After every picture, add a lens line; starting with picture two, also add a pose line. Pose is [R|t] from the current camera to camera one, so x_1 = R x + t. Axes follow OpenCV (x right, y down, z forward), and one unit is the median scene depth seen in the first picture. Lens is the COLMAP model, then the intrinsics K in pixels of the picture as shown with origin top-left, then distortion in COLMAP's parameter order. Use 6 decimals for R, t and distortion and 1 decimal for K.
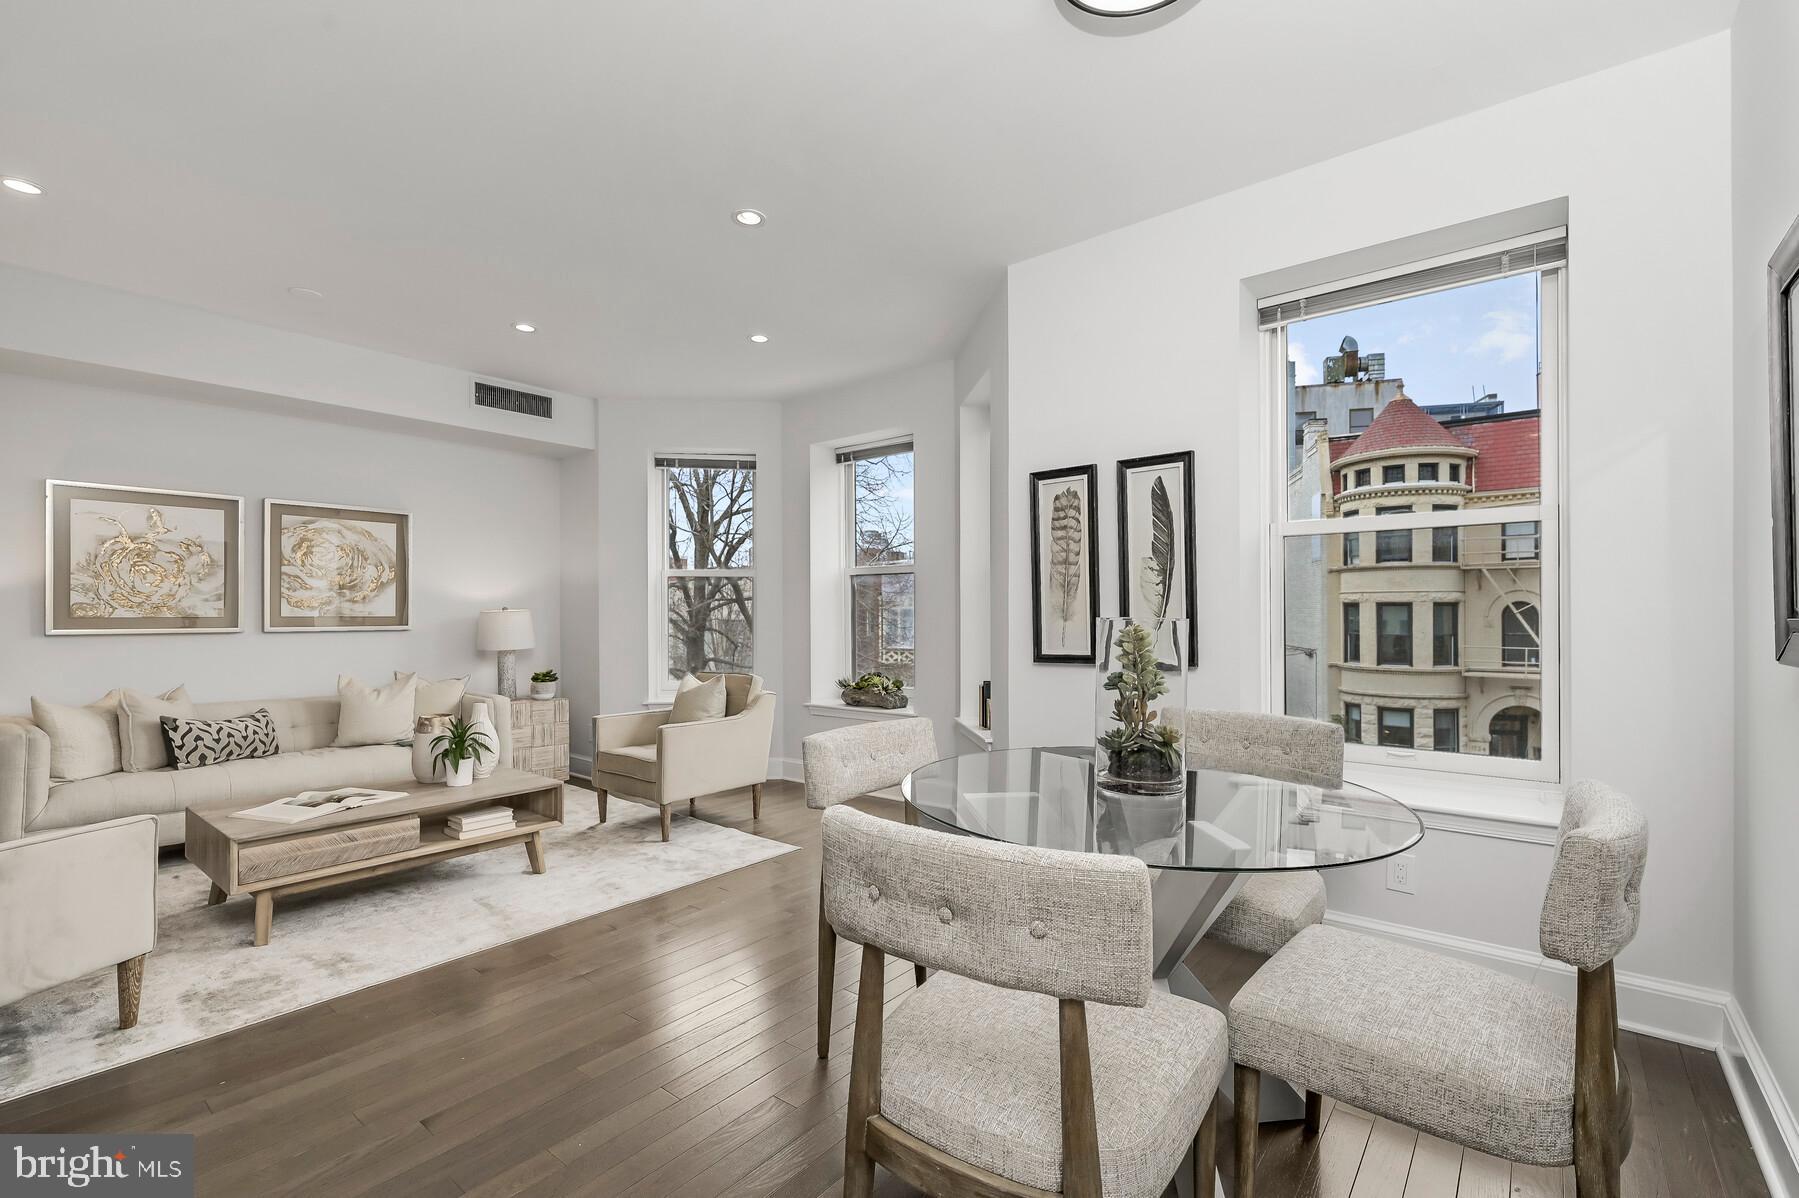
lens RADIAL K [[795.0, 0, 907.1], [0, 795.0, 611.4], [0, 0, 1]] dist [-0.005962, 0.001505]
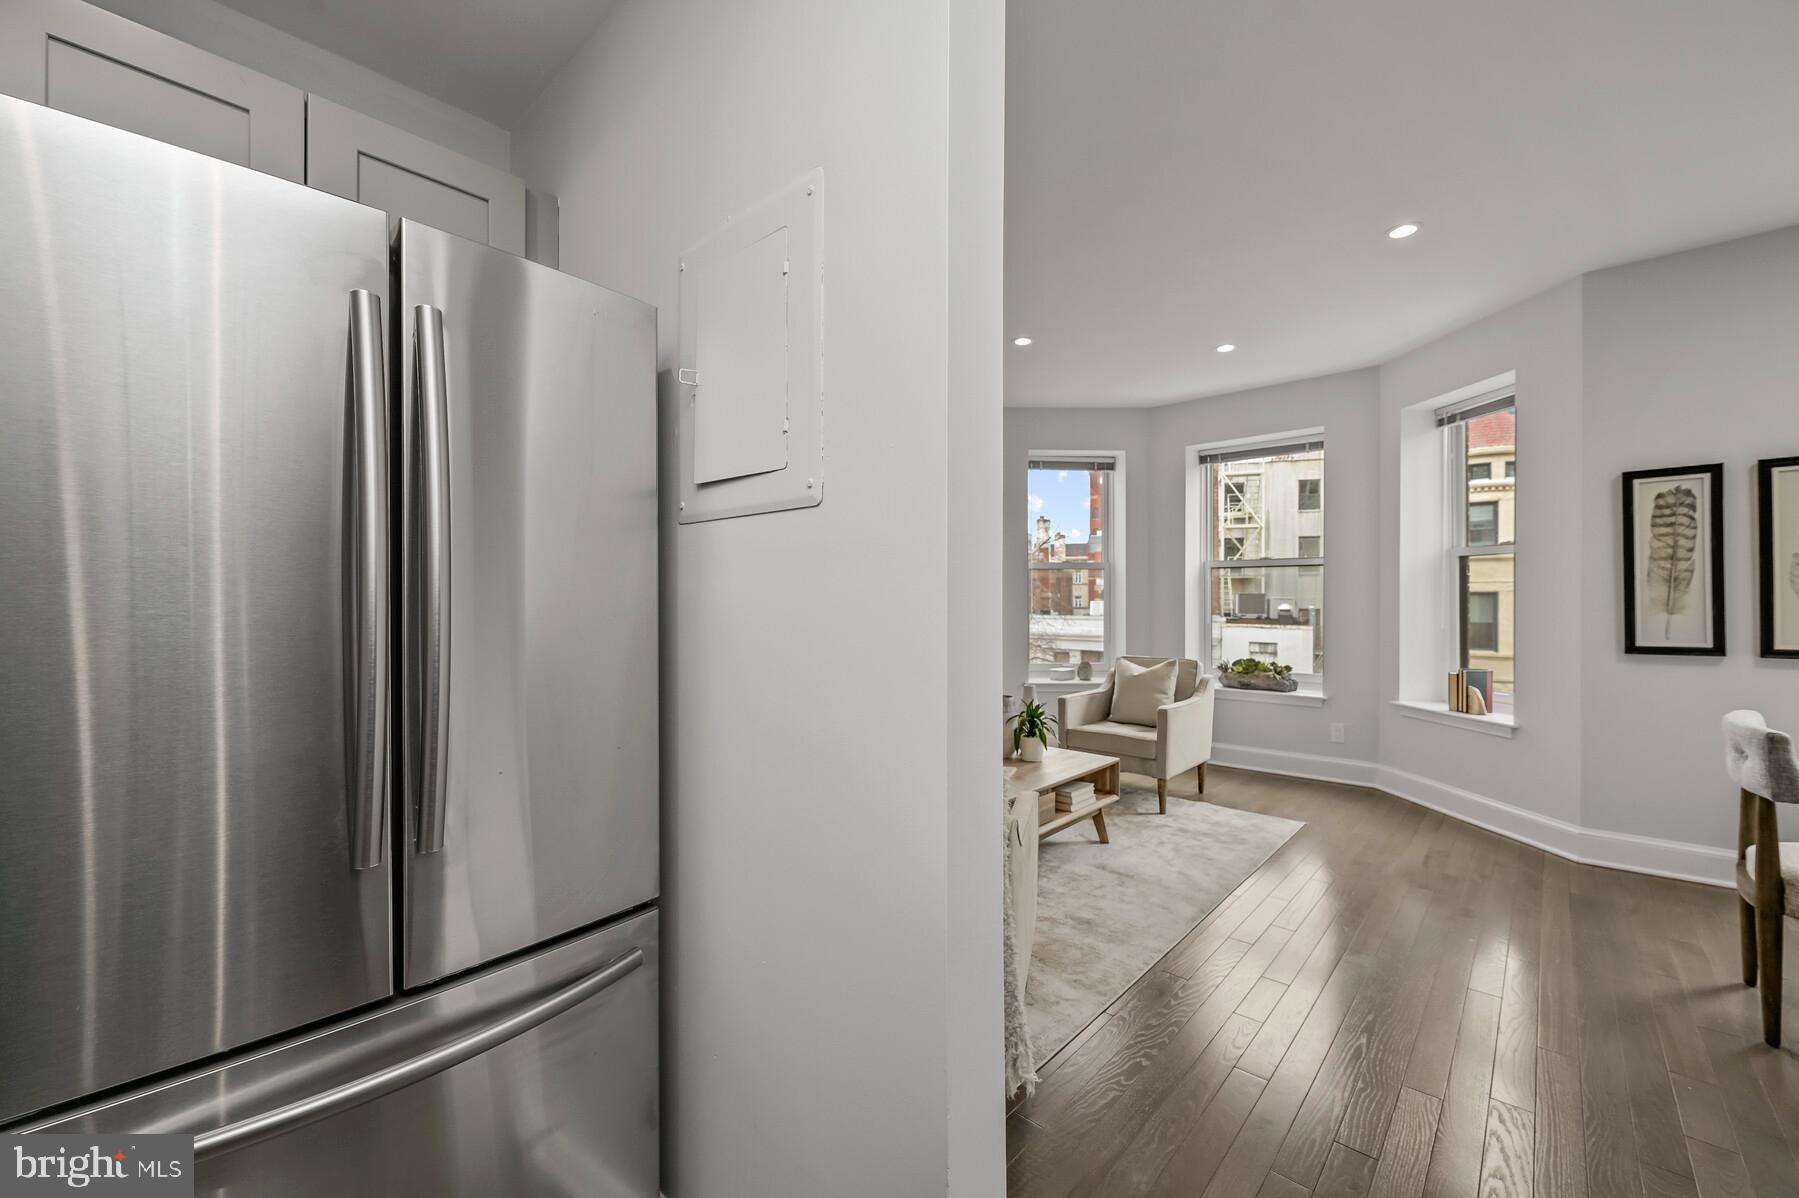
lens RADIAL K [[713.0, 0, 932.6], [0, 713.0, 603.8], [0, 0, 1]] dist [0.001917, 0.001040]
pose [[0.998482, 0.004798, -0.054867, -0.500737], [-0.004359, 0.999957, 0.008130, -0.003774], [0.054904, -0.007878, 0.998461, 0.010154]]
